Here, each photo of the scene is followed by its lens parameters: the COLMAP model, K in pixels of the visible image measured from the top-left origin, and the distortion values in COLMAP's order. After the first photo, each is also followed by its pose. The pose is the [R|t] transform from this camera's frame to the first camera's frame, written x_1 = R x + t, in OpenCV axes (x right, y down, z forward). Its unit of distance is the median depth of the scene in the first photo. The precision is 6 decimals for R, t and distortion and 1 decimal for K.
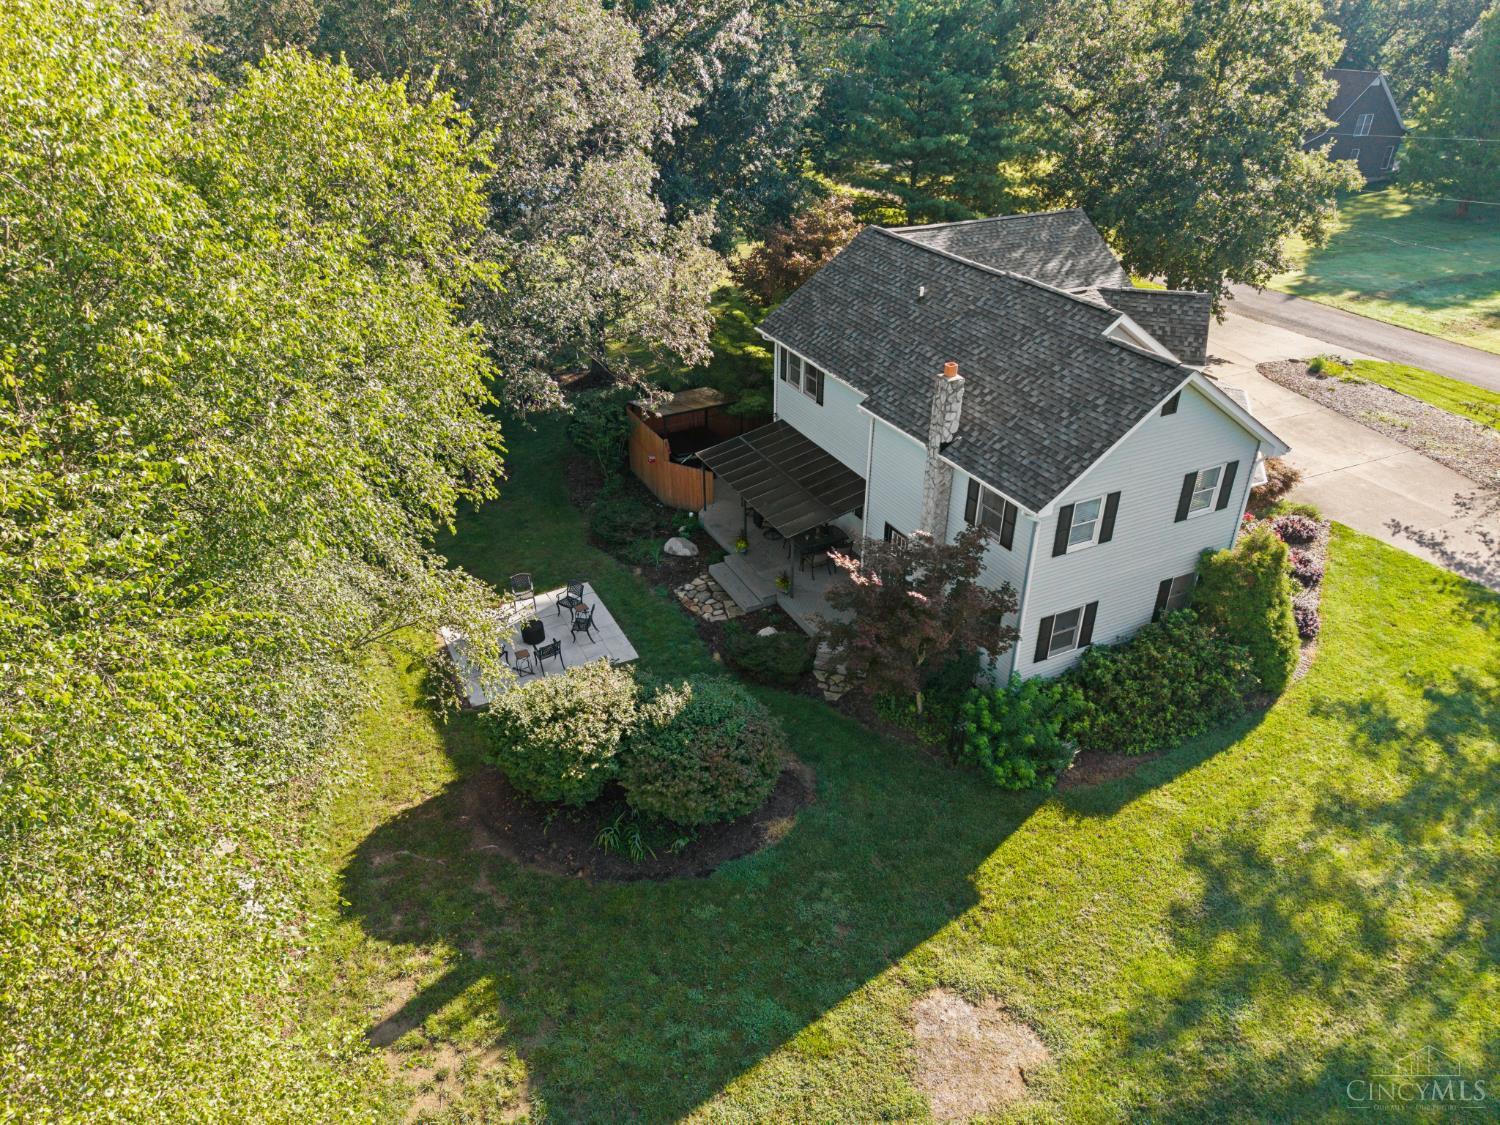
lens RADIAL K [[1004.4, 0, 750.0], [0, 1004.4, 562.5], [0, 0, 1]] dist [0.083248, -0.114435]
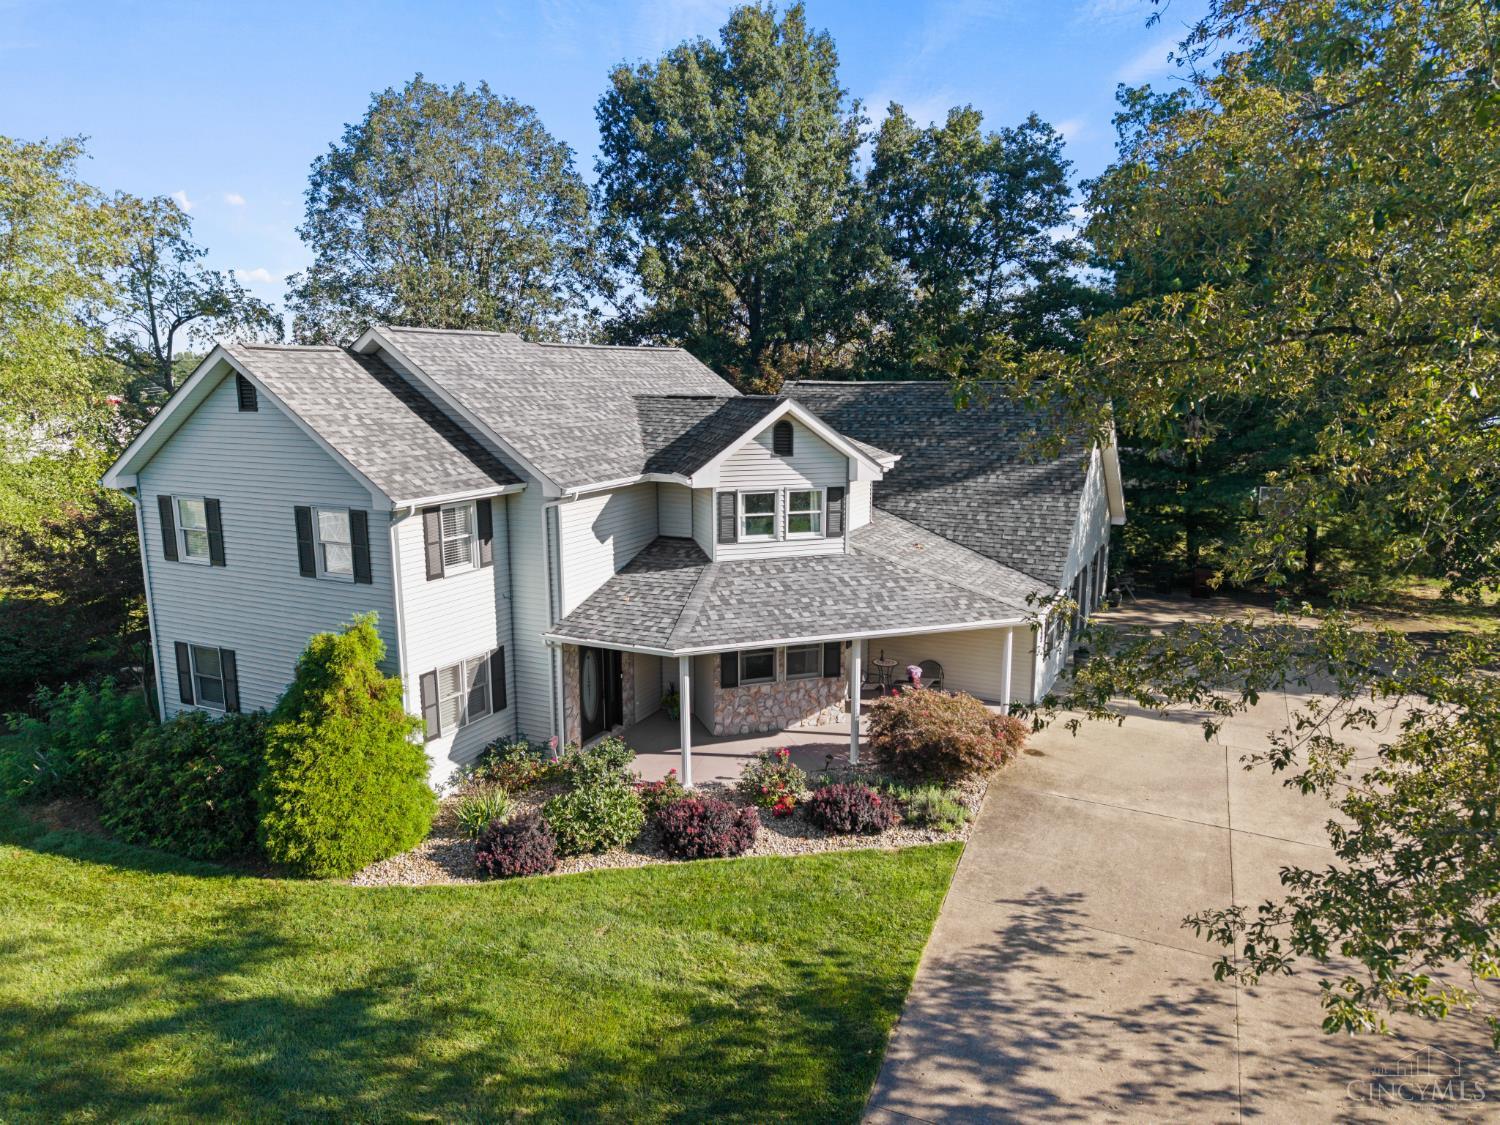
lens RADIAL K [[1020.8, 0, 758.5], [0, 1020.8, 533.1], [0, 0, 1]] dist [0.008692, 0.001902]
pose [[0.606959, 0.134621, -0.783248, 1.295780], [-0.394984, 0.906308, -0.150311, -0.093509], [0.689630, 0.400603, 0.603265, 0.822087]]
